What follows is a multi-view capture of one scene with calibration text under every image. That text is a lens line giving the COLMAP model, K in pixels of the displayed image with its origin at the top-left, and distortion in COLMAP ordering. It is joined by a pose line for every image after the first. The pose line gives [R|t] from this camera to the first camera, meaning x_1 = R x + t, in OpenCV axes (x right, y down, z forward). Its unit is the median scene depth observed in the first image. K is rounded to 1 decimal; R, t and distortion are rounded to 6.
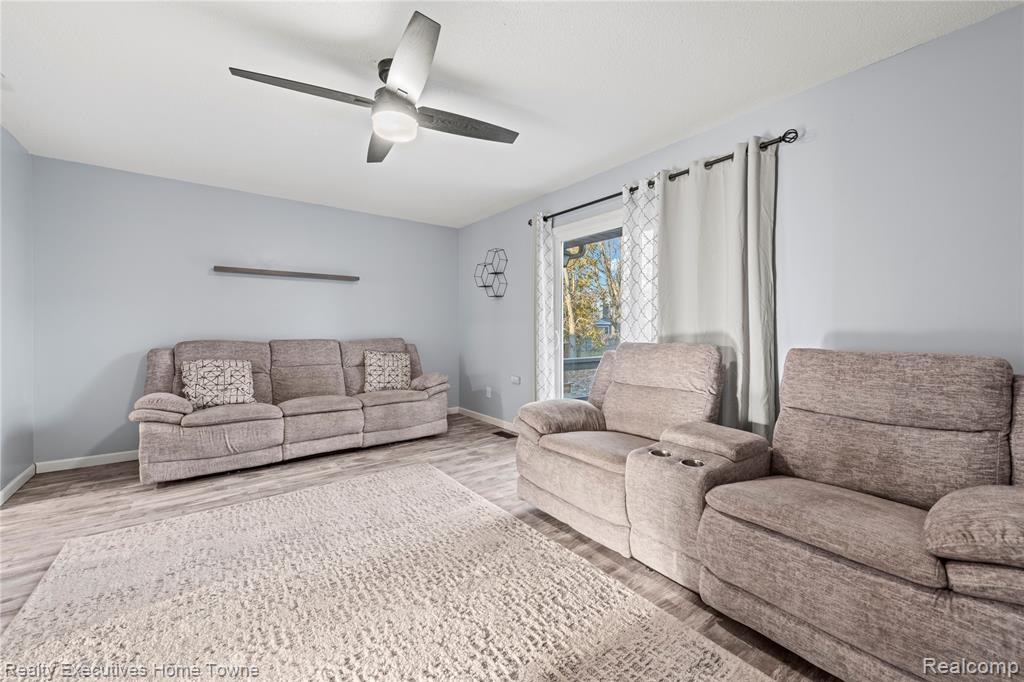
lens RADIAL K [[403.9, 0, 513.7], [0, 403.9, 320.6], [0, 0, 1]] dist [0.014322, -0.003725]
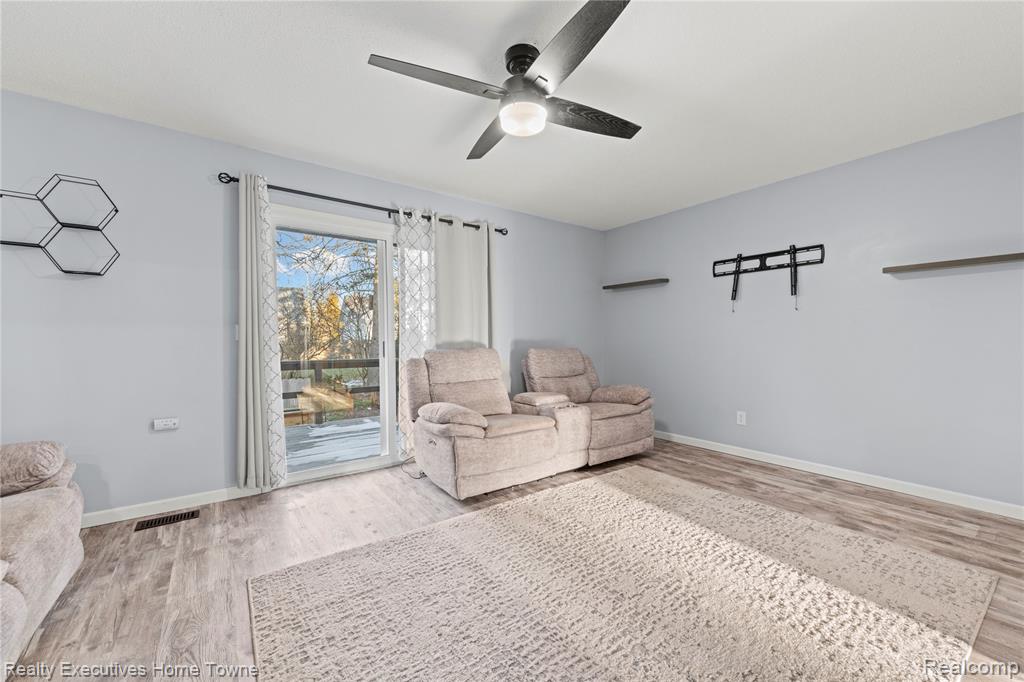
lens RADIAL K [[402.0, 0, 517.7], [0, 402.0, 337.2], [0, 0, 1]] dist [0.015492, -0.003564]
pose [[0.026758, 0.000763, 0.999642, -1.258987], [-0.015961, 0.999873, -0.000336, 0.017591], [-0.999515, -0.015946, 0.026767, 1.011453]]
